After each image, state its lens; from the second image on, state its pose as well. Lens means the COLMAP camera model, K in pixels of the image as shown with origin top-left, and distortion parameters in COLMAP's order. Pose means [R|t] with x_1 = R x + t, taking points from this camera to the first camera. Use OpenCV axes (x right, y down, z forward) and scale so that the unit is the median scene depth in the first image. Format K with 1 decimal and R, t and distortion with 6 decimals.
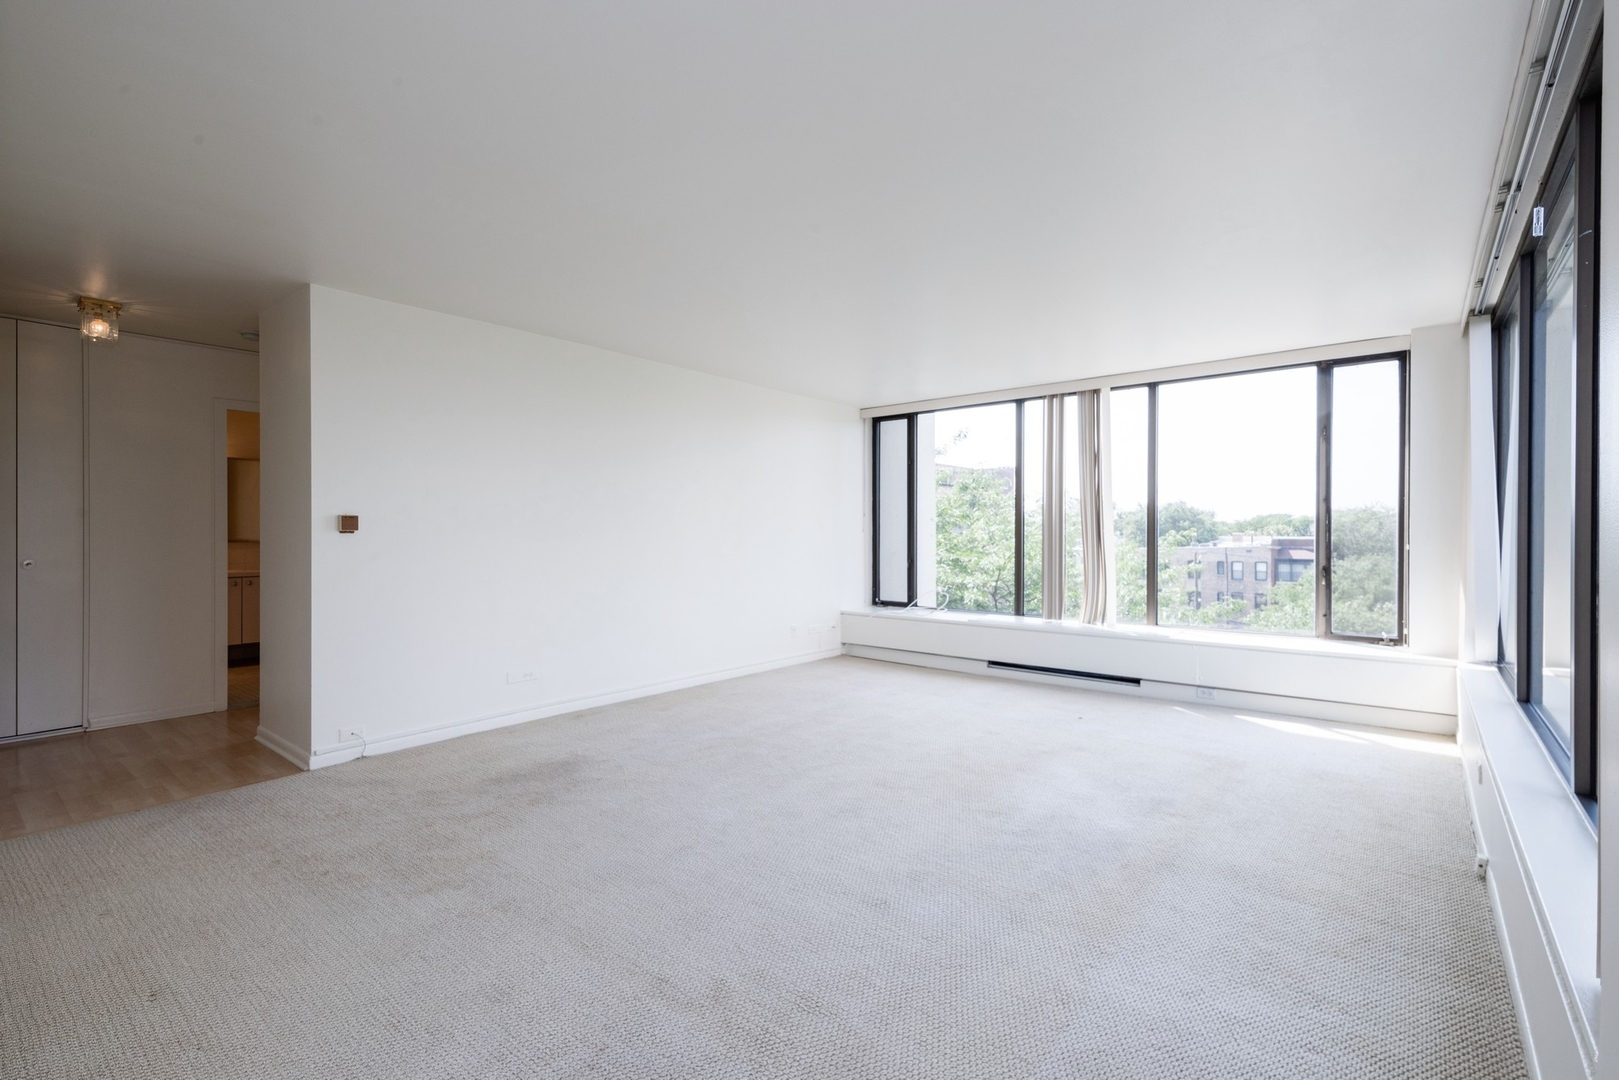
lens RADIAL K [[724.8, 0, 834.2], [0, 724.8, 542.7], [0, 0, 1]] dist [0.001309, -0.000010]
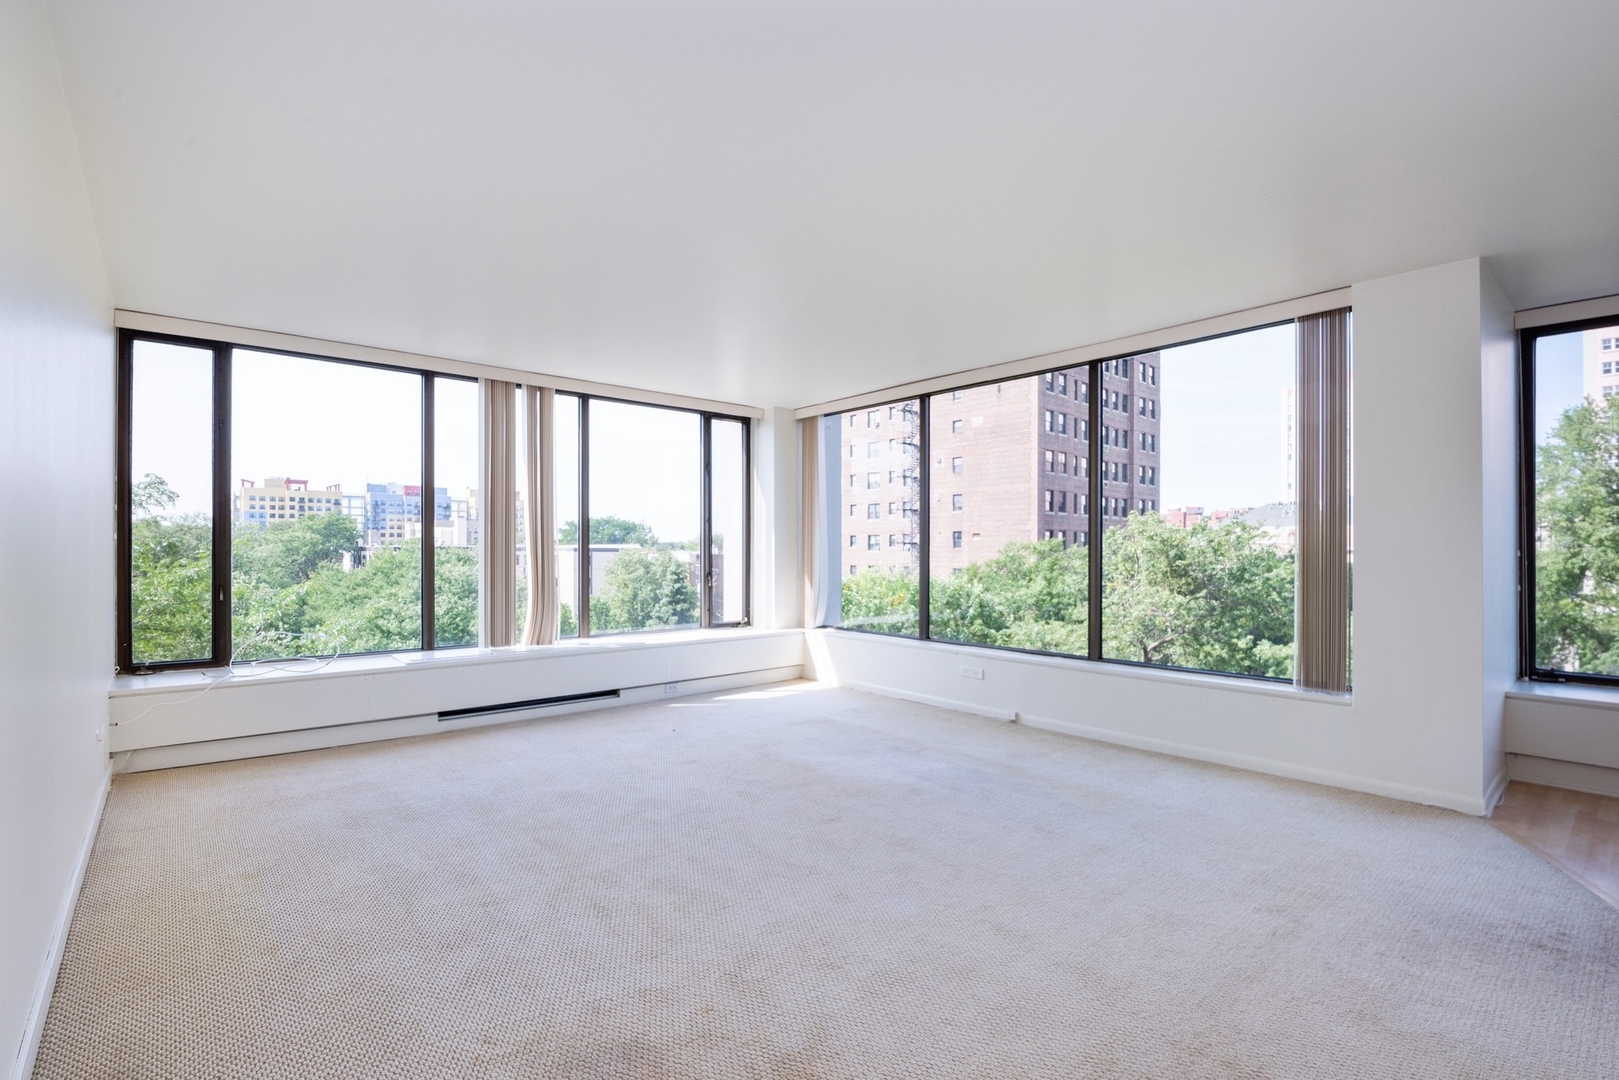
lens RADIAL K [[739.5, 0, 813.0], [0, 739.5, 556.8], [0, 0, 1]] dist [-0.019450, -0.000045]
pose [[0.172482, -0.006339, 0.984992, -0.457507], [0.009788, 0.999941, 0.004722, 0.001033], [-0.984964, 0.008827, 0.172534, 0.468204]]
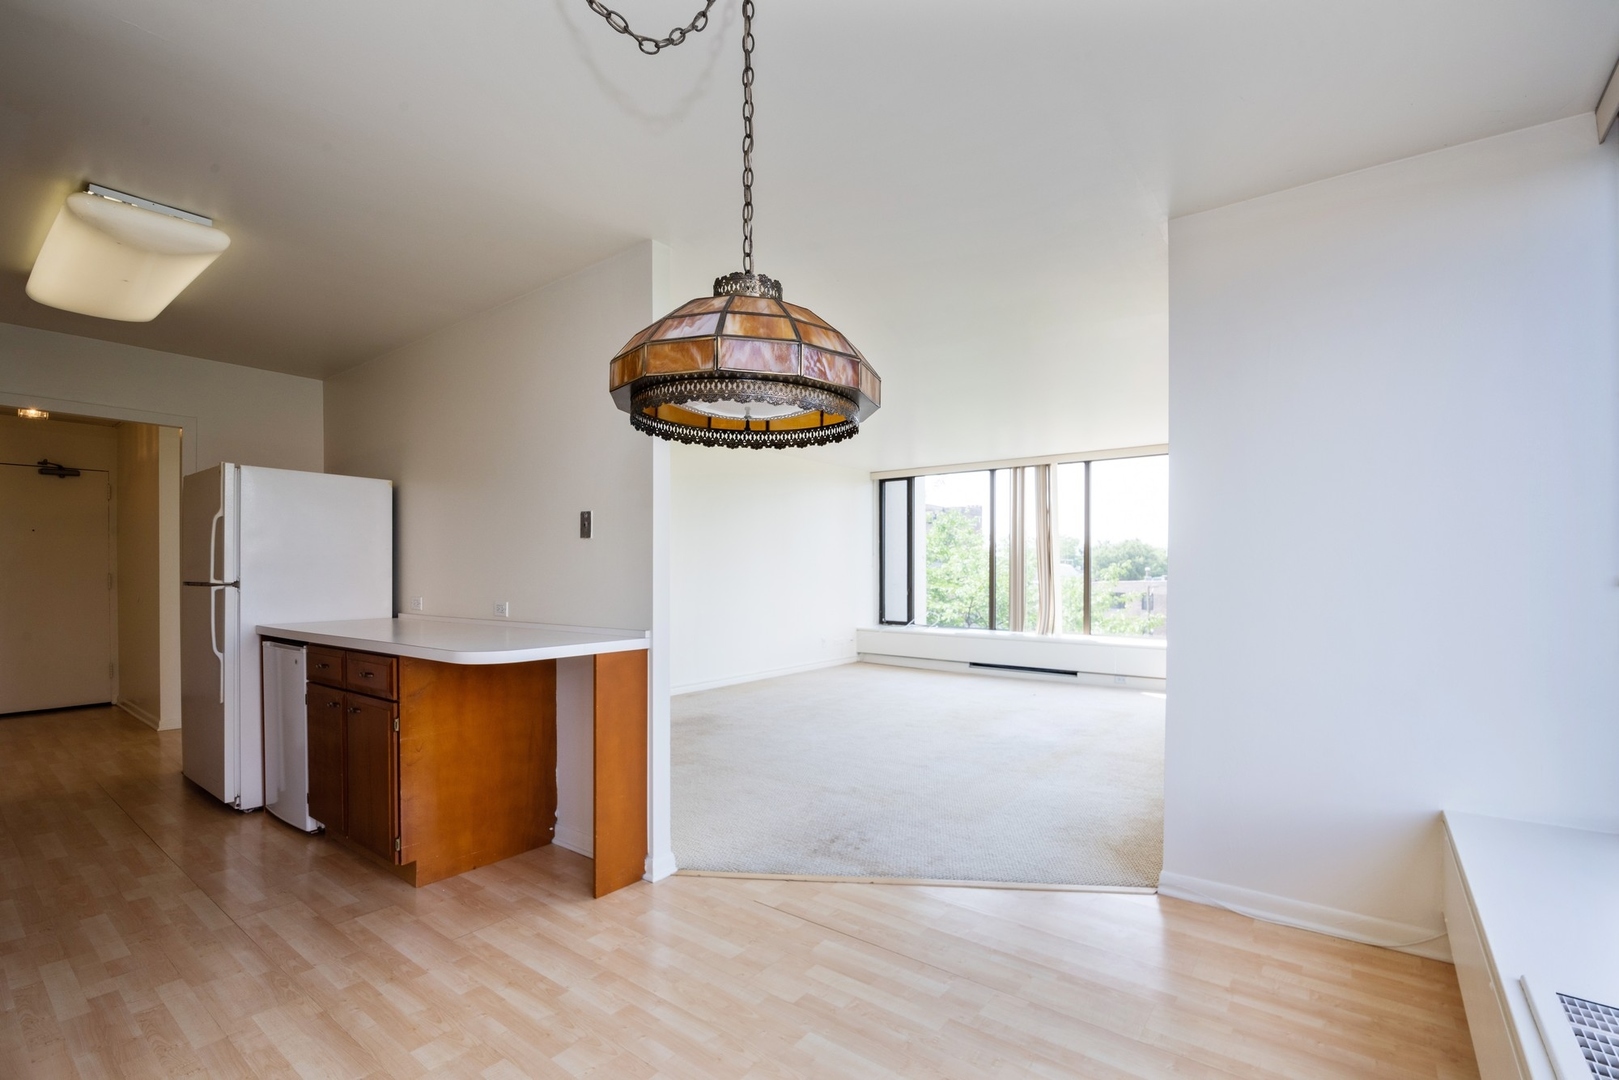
lens RADIAL K [[713.6, 0, 835.2], [0, 713.6, 578.5], [0, 0, 1]] dist [-0.020425, -0.000728]
pose [[0.999223, -0.001058, 0.039406, -0.088762], [0.000987, 0.999998, 0.001811, 0.002975], [-0.039408, -0.001771, 0.999222, -0.312745]]
